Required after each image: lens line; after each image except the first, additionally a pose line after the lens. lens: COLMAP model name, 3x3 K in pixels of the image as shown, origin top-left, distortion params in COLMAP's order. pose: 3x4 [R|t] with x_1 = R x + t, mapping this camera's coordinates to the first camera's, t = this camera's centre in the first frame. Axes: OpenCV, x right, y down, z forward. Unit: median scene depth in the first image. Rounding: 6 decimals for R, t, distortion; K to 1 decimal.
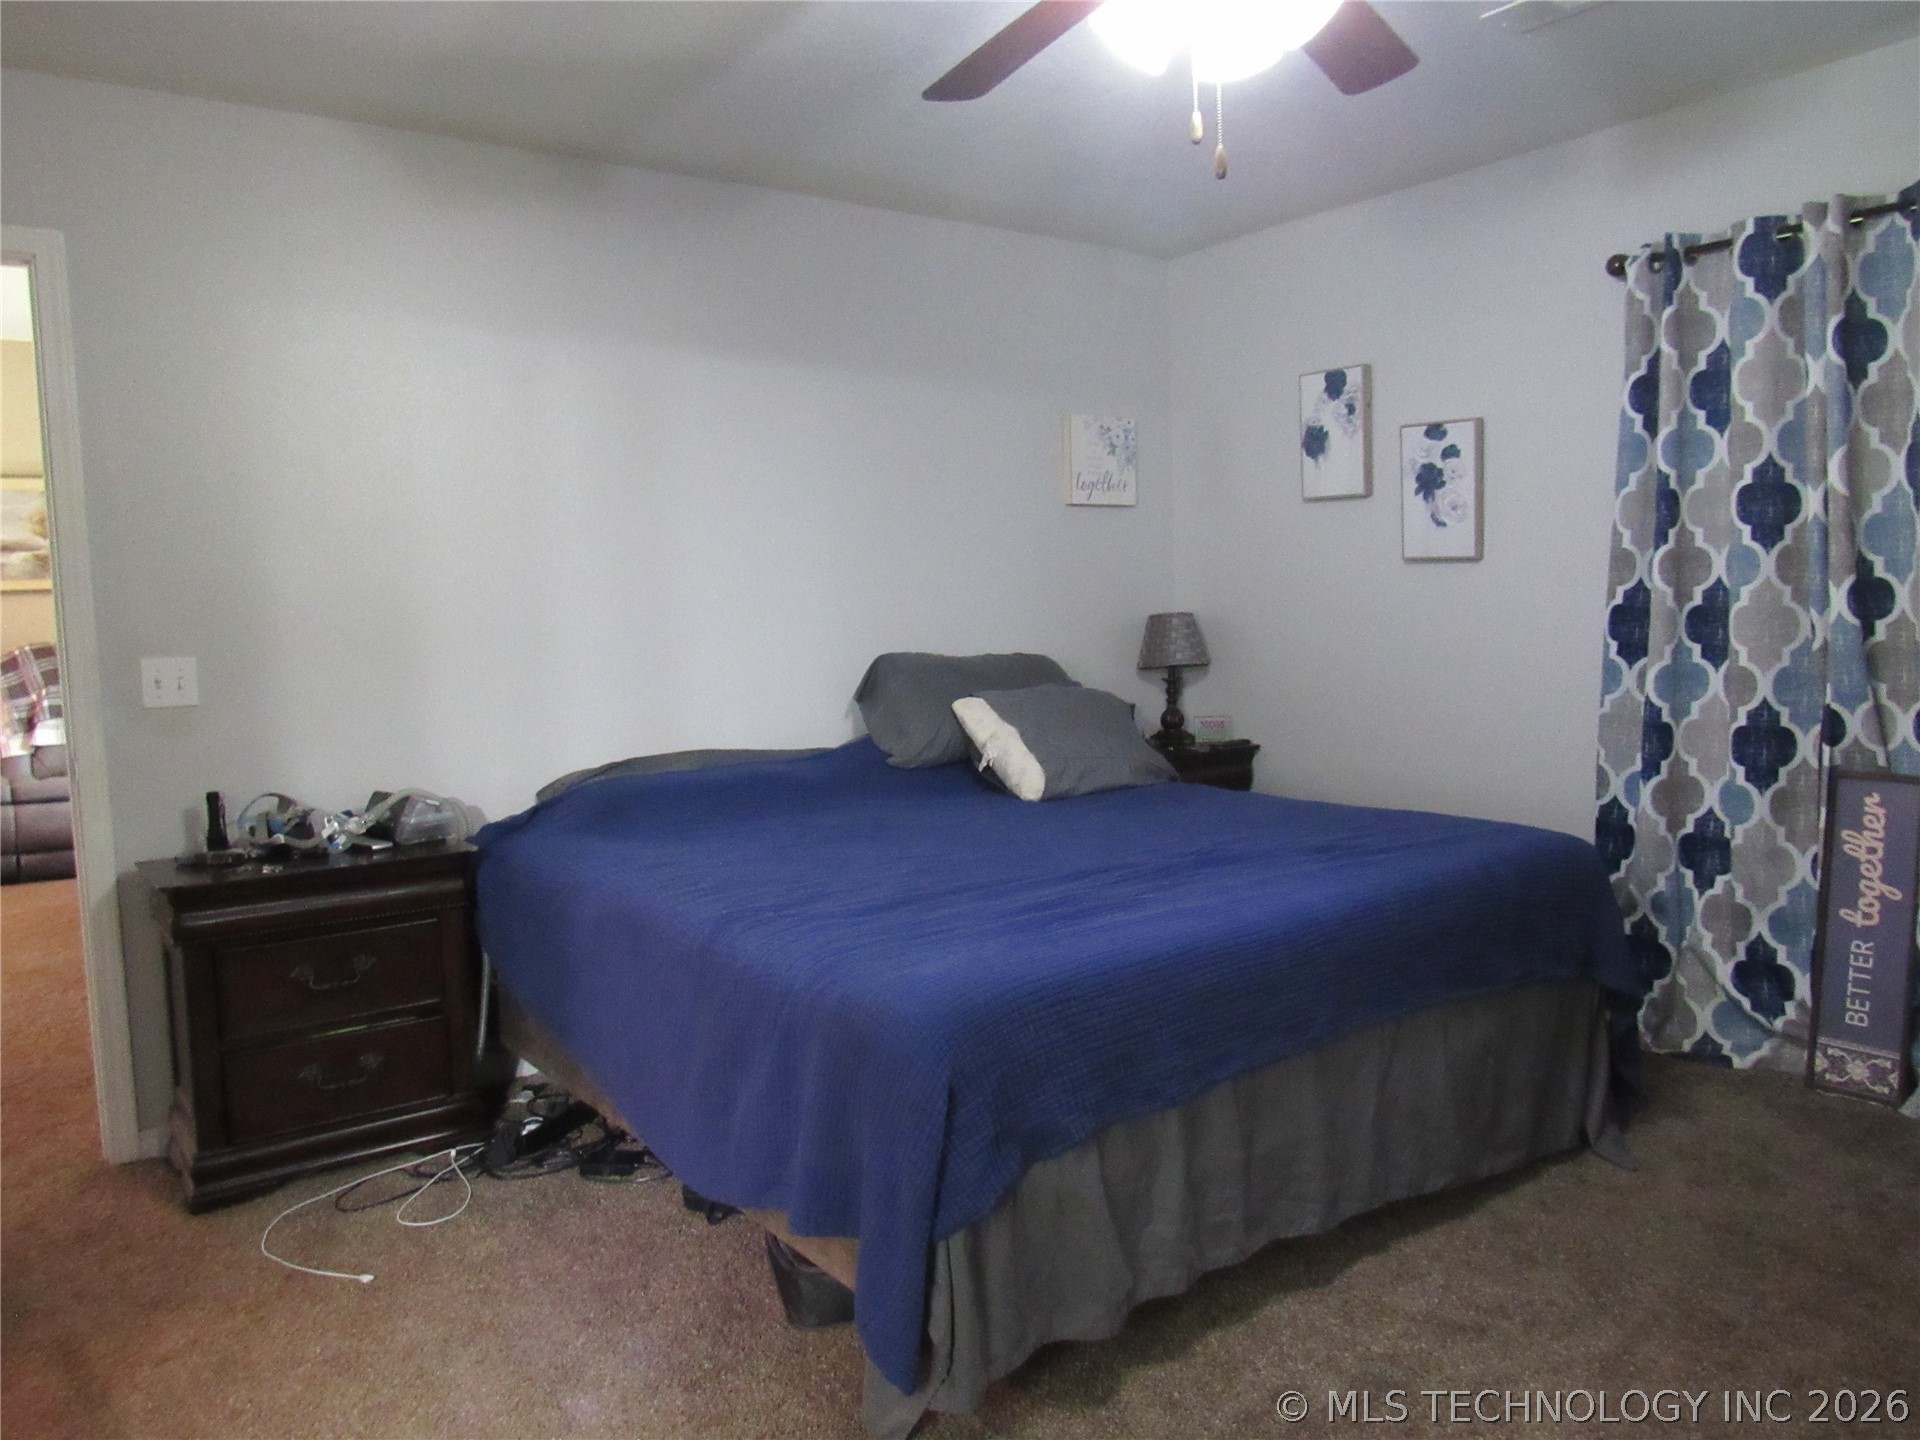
lens RADIAL K [[1376.4, 0, 937.1], [0, 1376.4, 715.1], [0, 0, 1]] dist [-0.032831, 0.023947]
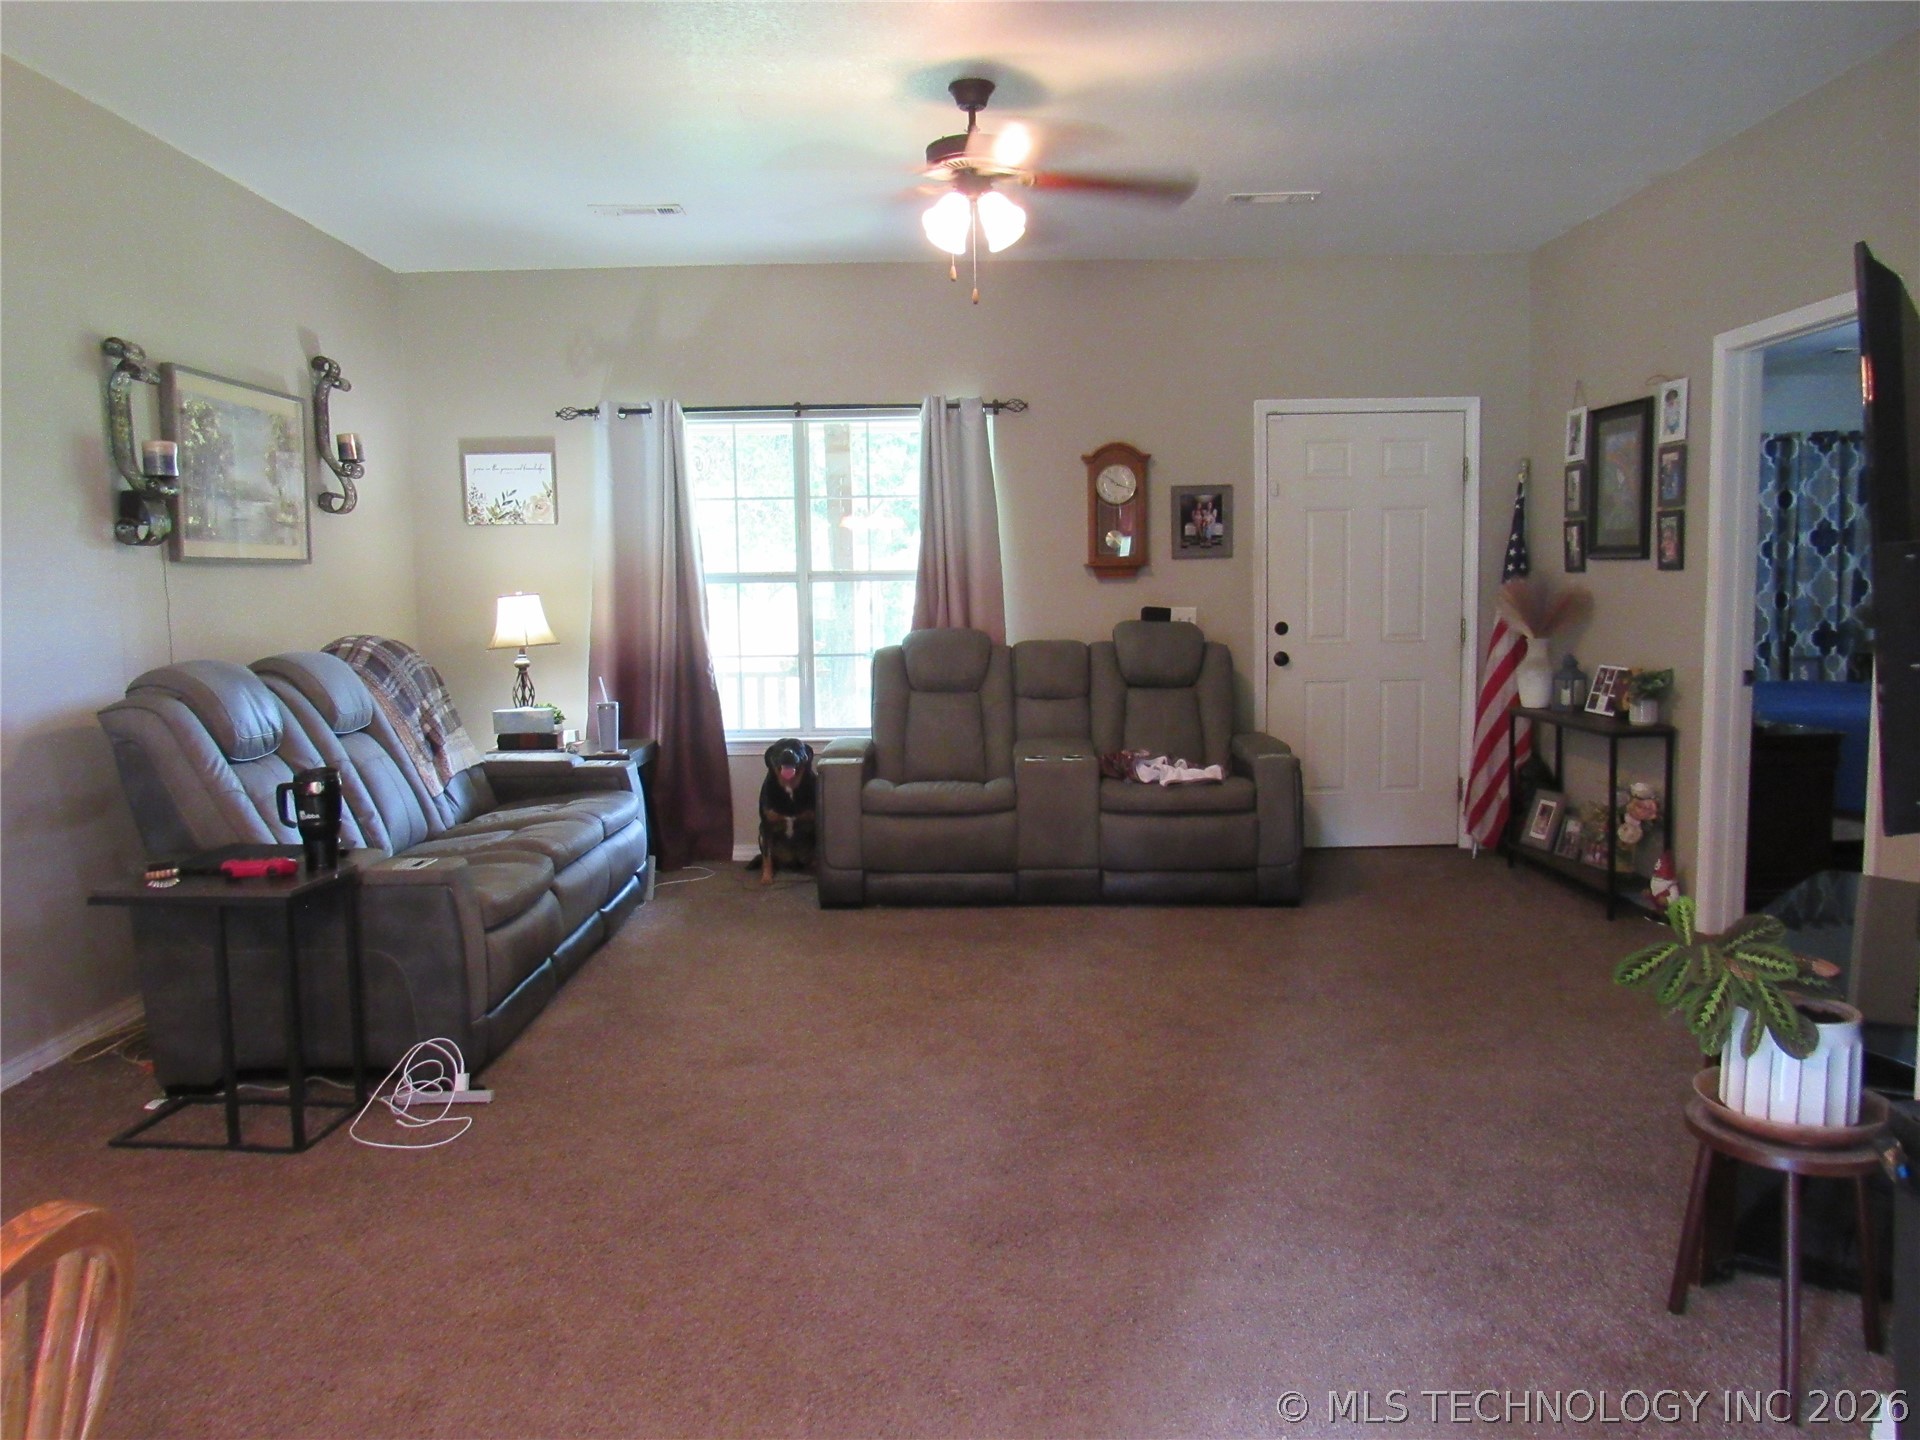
lens RADIAL K [[1386.3, 0, 967.7], [0, 1386.3, 721.1], [0, 0, 1]] dist [-0.010864, -0.005179]
pose [[0.587225, -0.058125, 0.807334, -2.159368], [0.072379, 0.997193, 0.019148, -0.001648], [-0.806181, 0.047190, 0.589784, 0.695548]]
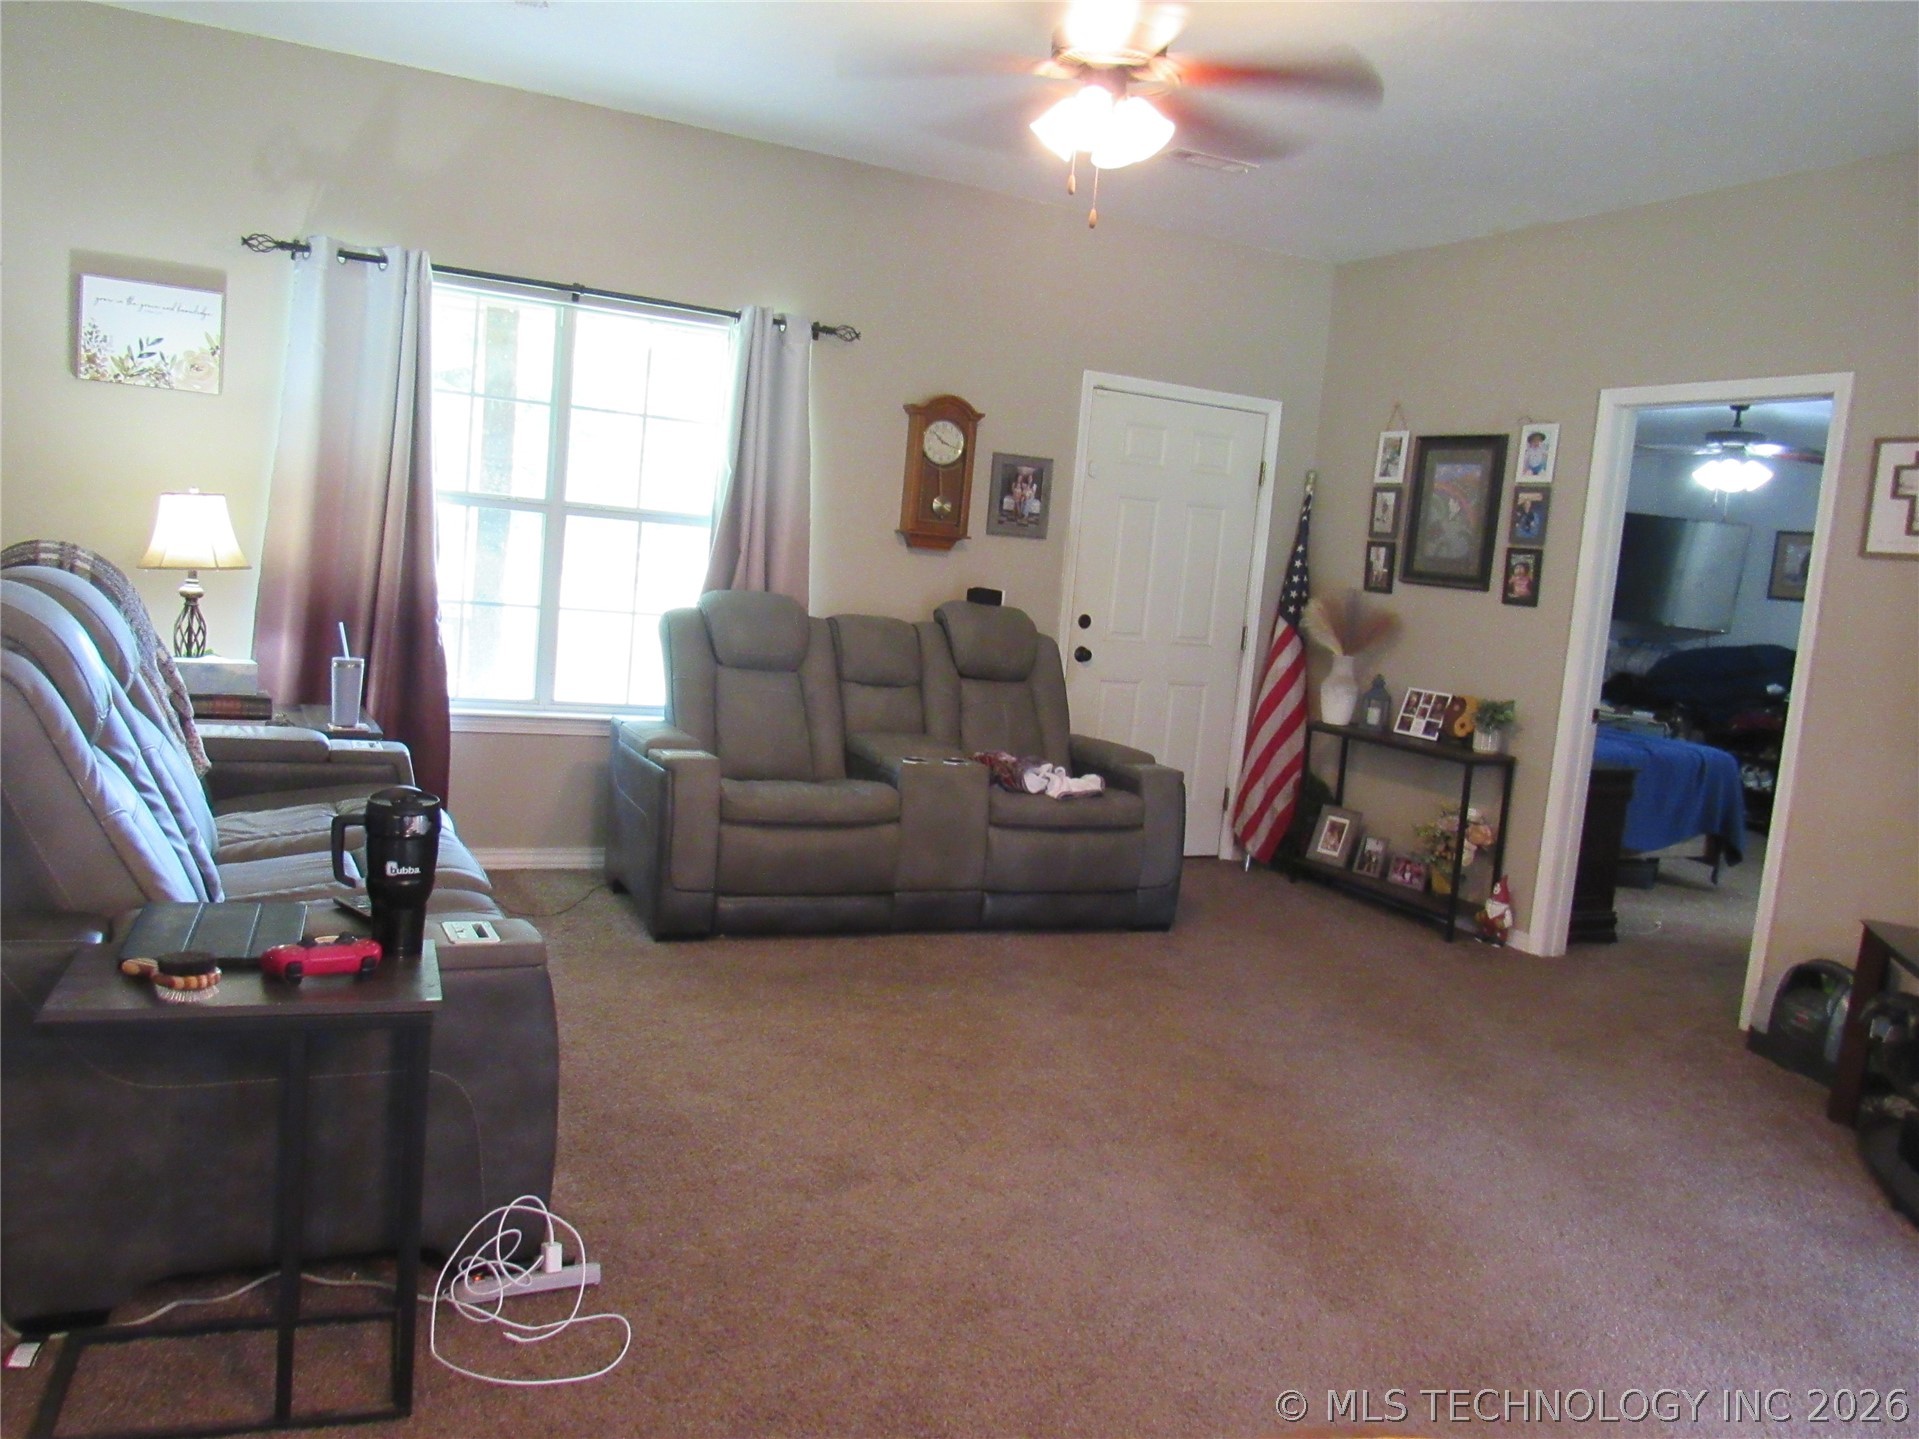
lens RADIAL K [[1471.6, 0, 968.1], [0, 1471.6, 724.2], [0, 0, 1]] dist [-0.026940, 0.002519]
pose [[0.172201, -0.066352, 0.982825, -2.228948], [-0.005829, 0.997643, 0.068374, -0.056584], [-0.985045, -0.017503, 0.171408, 1.278593]]
